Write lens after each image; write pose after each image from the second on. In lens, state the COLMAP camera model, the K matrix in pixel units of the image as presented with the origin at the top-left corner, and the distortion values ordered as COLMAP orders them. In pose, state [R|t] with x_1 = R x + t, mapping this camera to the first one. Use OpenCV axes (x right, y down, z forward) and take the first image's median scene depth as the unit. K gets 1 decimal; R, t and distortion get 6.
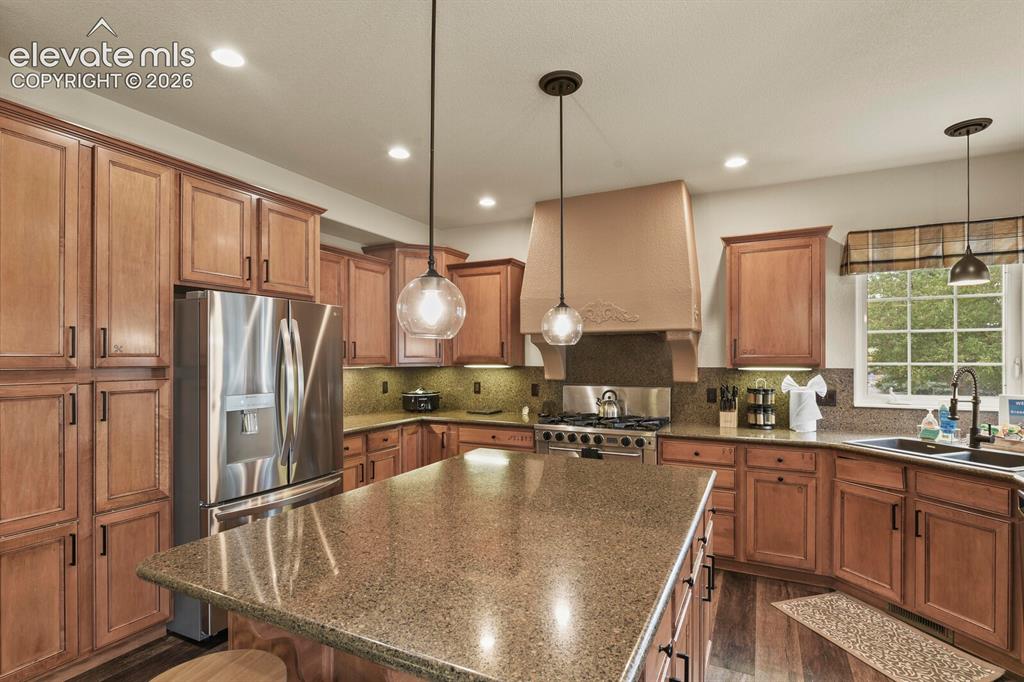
lens RADIAL K [[498.8, 0, 513.0], [0, 498.8, 357.7], [0, 0, 1]] dist [0.000031, -0.003720]
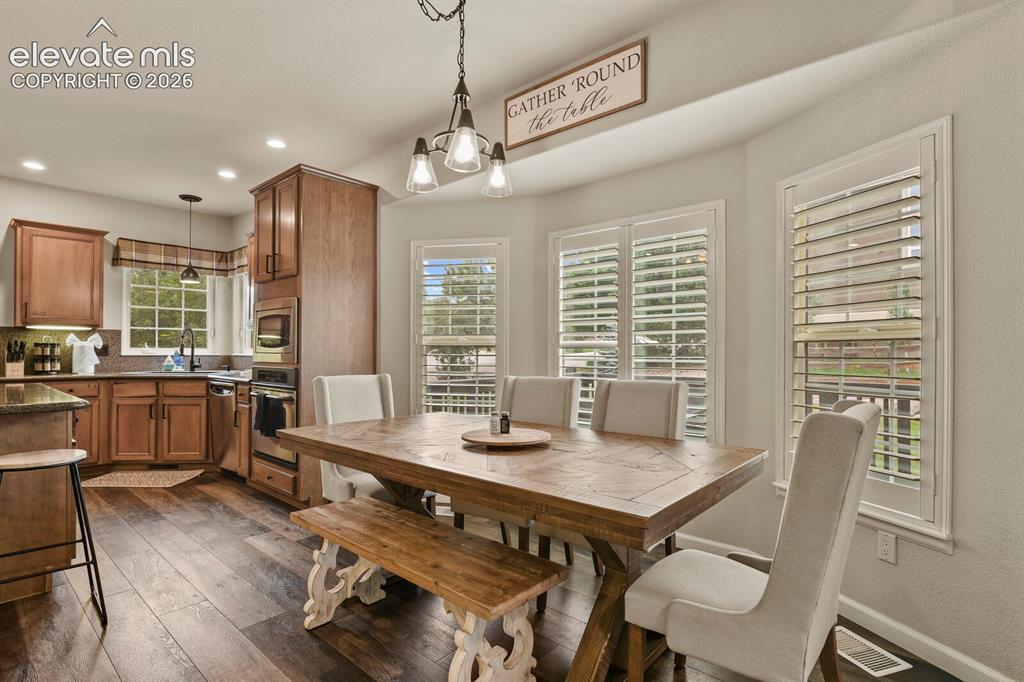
lens RADIAL K [[498.8, 0, 509.8], [0, 498.8, 346.6], [0, 0, 1]] dist [0.000031, -0.003720]
pose [[0.254210, 0.011098, 0.967085, -0.471799], [-0.000985, 0.999937, -0.011217, 0.089785], [-0.967148, 0.001899, 0.254205, -0.513147]]
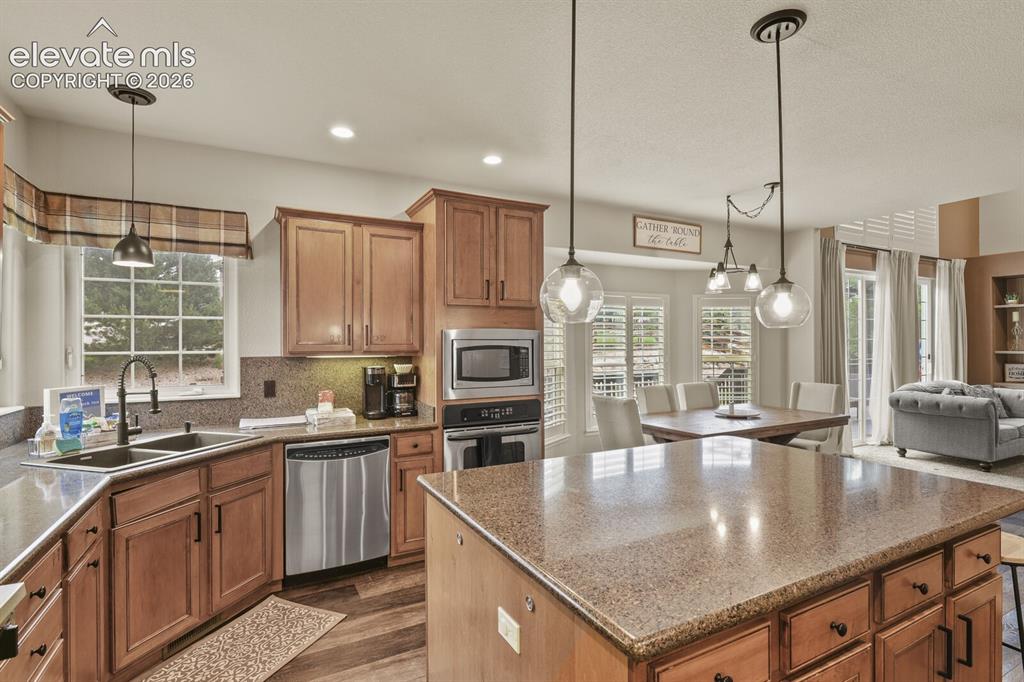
lens RADIAL K [[498.8, 0, 509.2], [0, 498.8, 339.4], [0, 0, 1]] dist [0.000031, -0.003720]
pose [[-0.808487, 0.006546, 0.588478, -0.158081], [0.004928, 0.999978, -0.004353, -0.004096], [-0.588493, -0.000619, -0.808502, 1.103200]]
